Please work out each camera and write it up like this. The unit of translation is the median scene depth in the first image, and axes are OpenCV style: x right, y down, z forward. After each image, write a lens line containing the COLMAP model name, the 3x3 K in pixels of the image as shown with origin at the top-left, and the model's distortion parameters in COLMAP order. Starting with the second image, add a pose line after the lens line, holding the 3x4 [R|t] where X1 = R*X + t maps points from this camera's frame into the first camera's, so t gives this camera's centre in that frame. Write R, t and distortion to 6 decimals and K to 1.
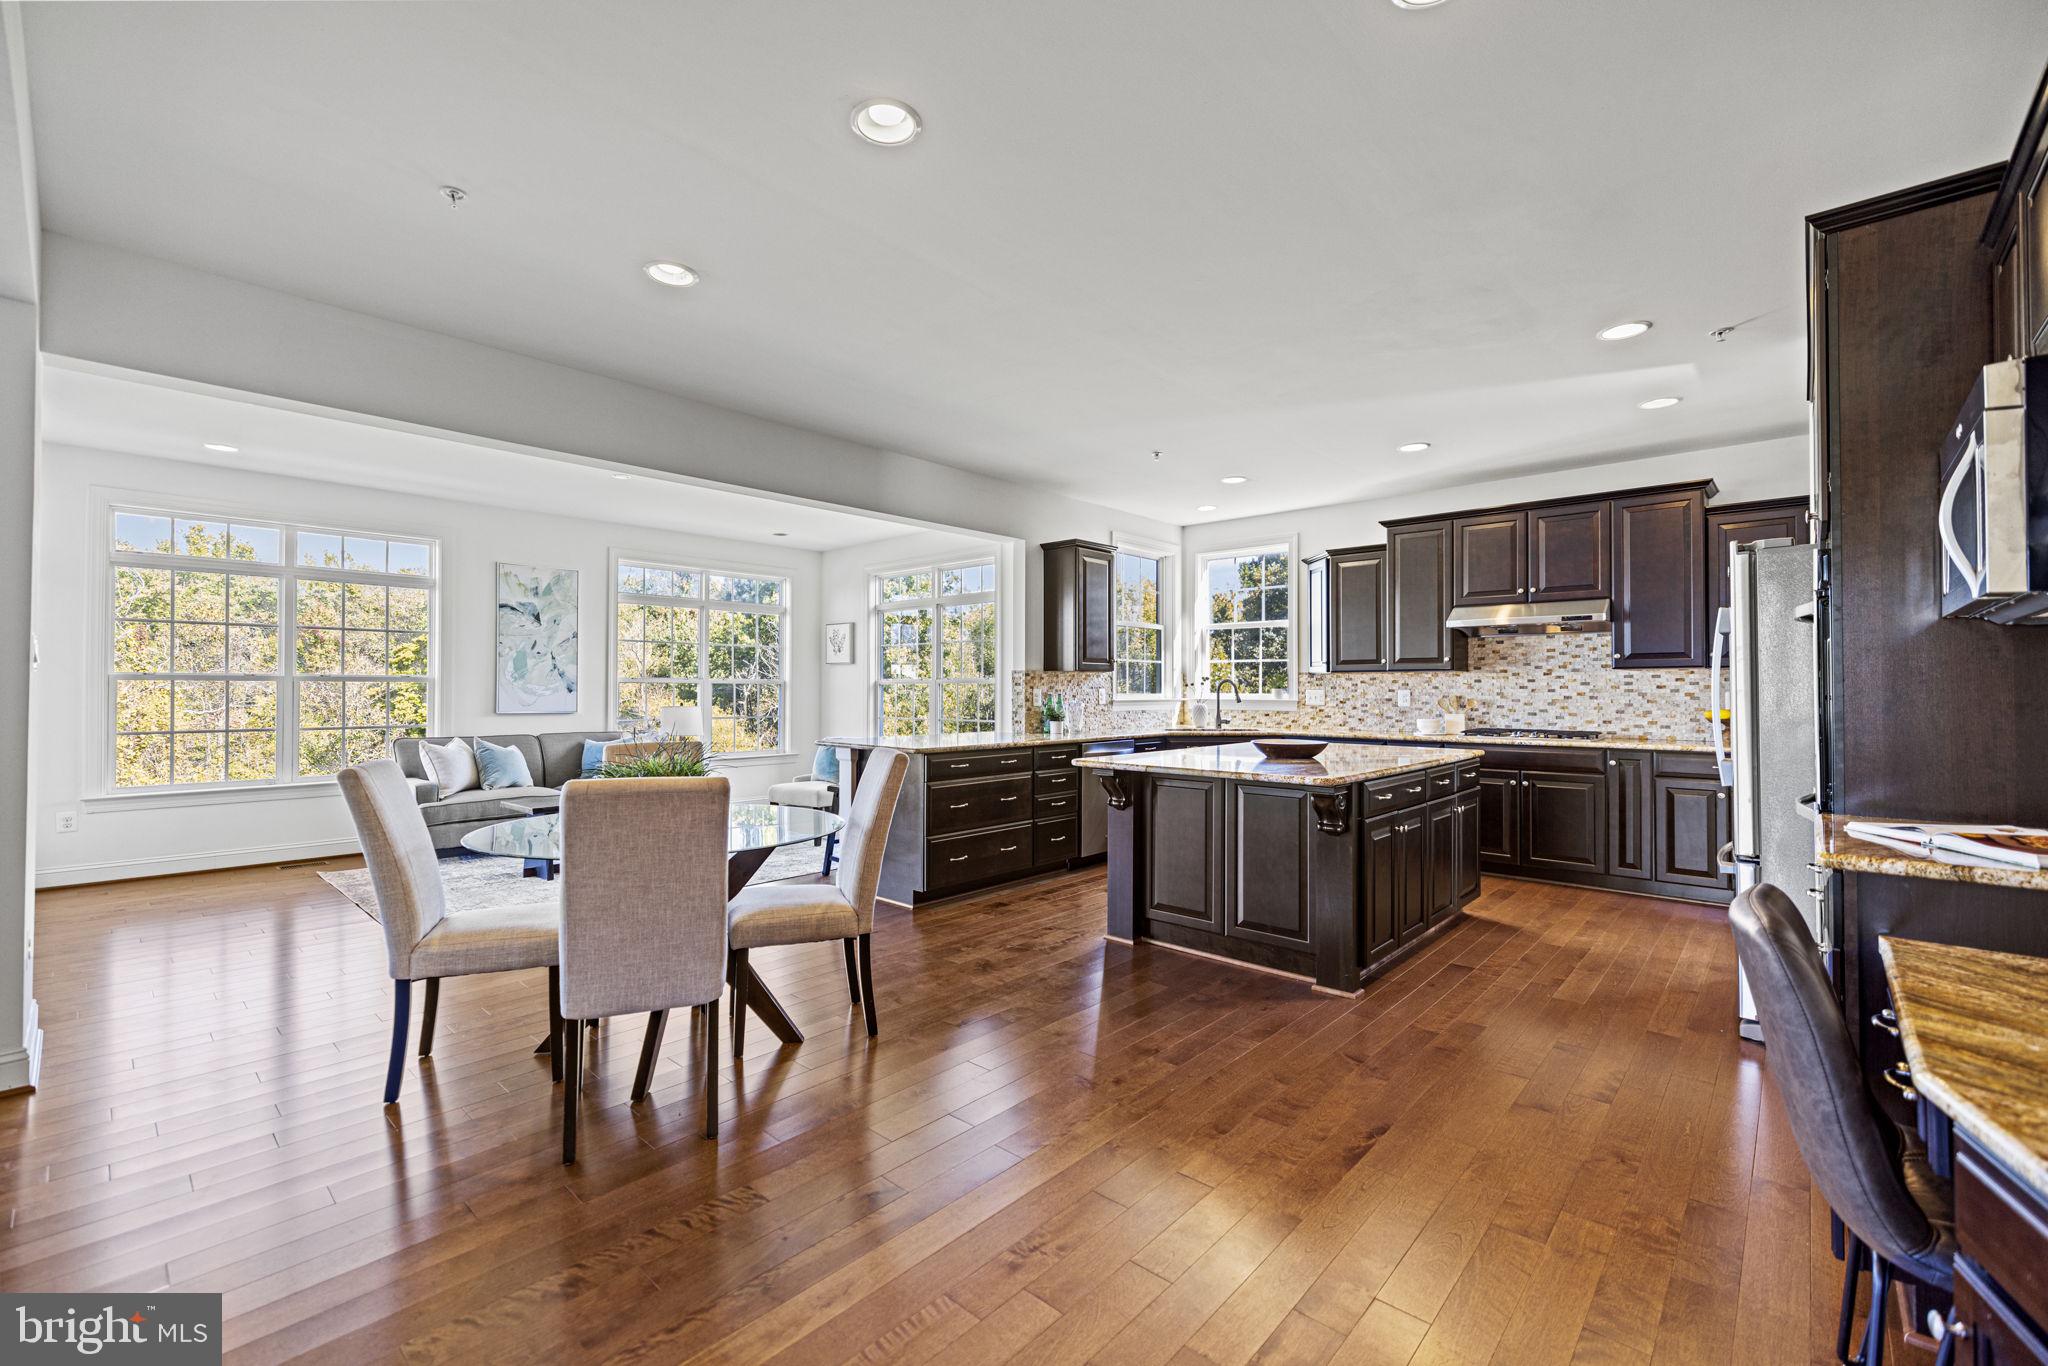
lens RADIAL K [[879.4, 0, 1033.7], [0, 879.4, 682.9], [0, 0, 1]] dist [0.001129, -0.000121]
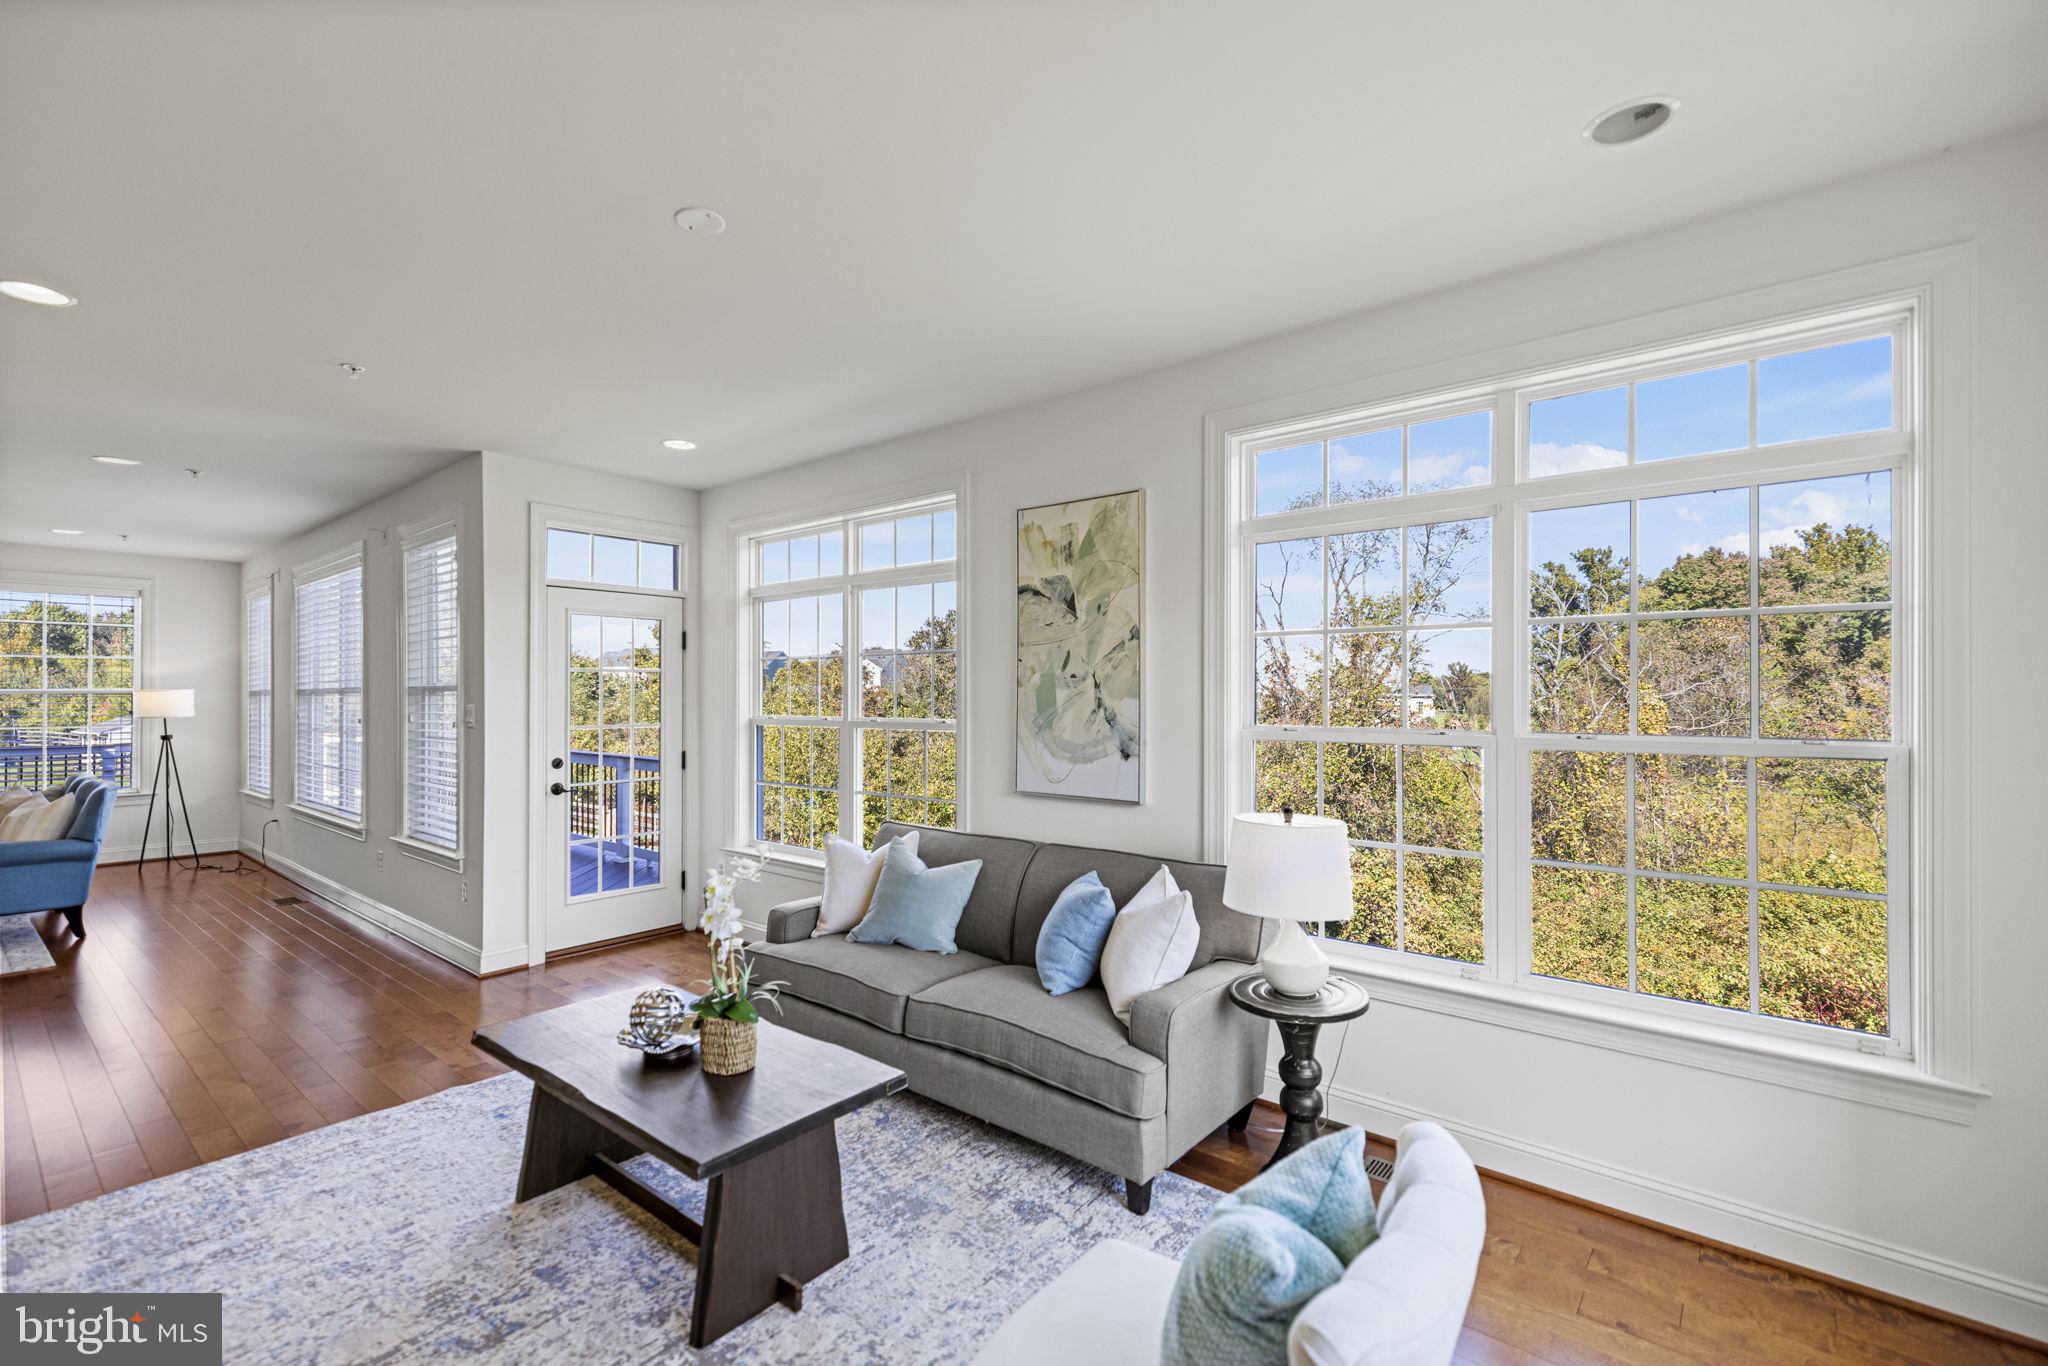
lens RADIAL K [[879.4, 0, 1021.4], [0, 879.4, 693.9], [0, 0, 1]] dist [0.001129, -0.000121]
pose [[0.010755, -0.004323, -0.999933, -0.078424], [0.009307, 0.999948, -0.004223, -0.024171], [0.999899, -0.009261, 0.010794, 1.044472]]
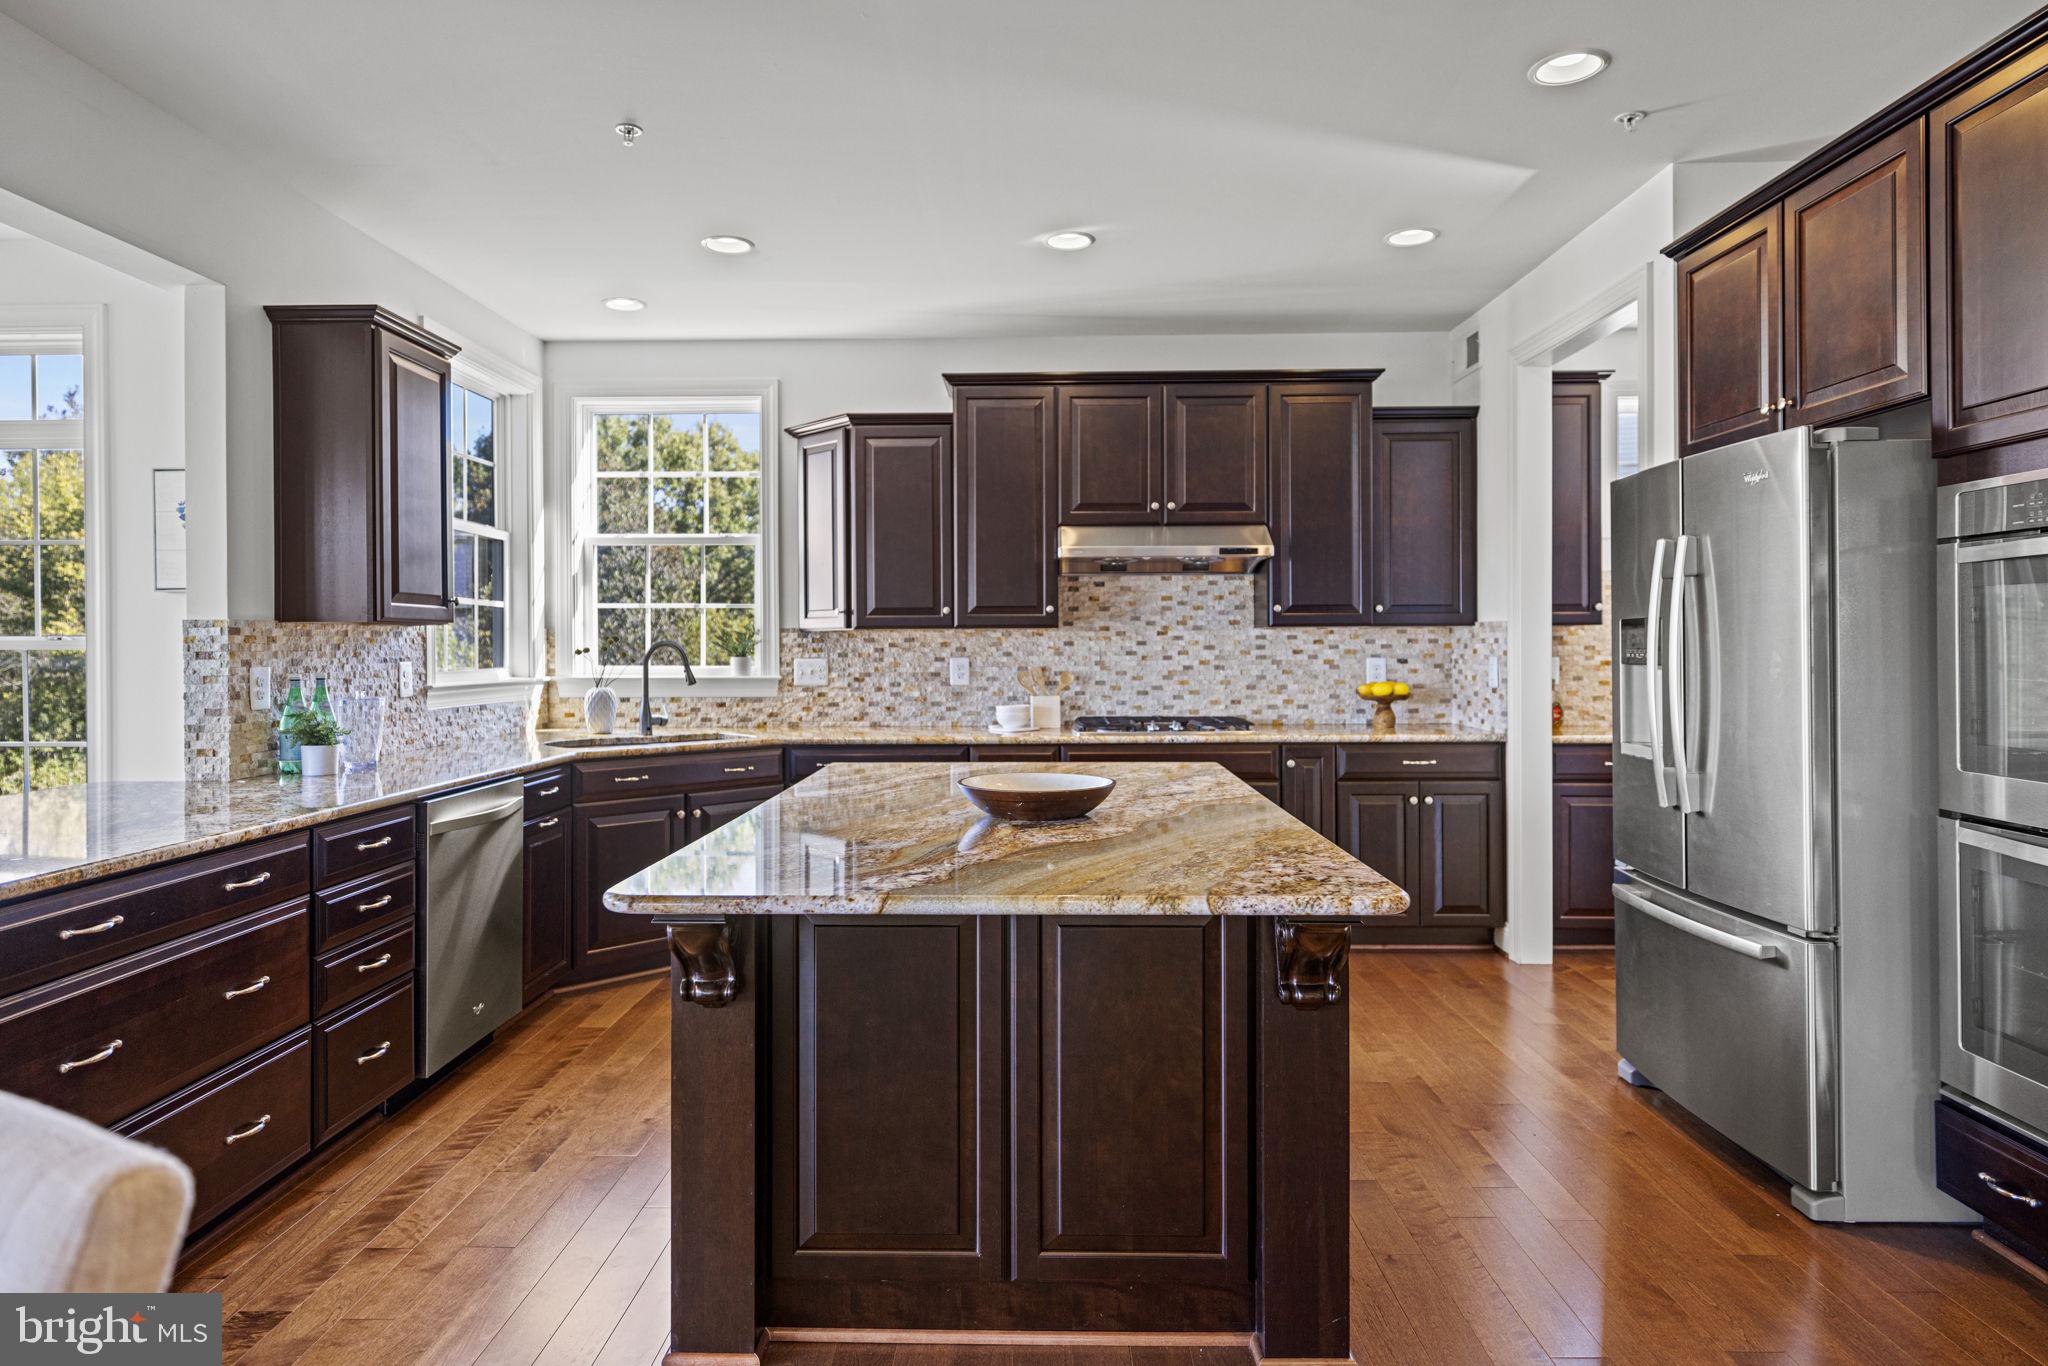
lens RADIAL K [[1181.6, 0, 1031.2], [0, 1181.6, 653.0], [0, 0, 1]] dist [0.013128, -0.001011]
pose [[0.757643, -0.007835, 0.652623, -0.081618], [0.000330, 0.999932, 0.011622, -0.005277], [-0.652670, -0.008590, 0.757594, 0.359199]]
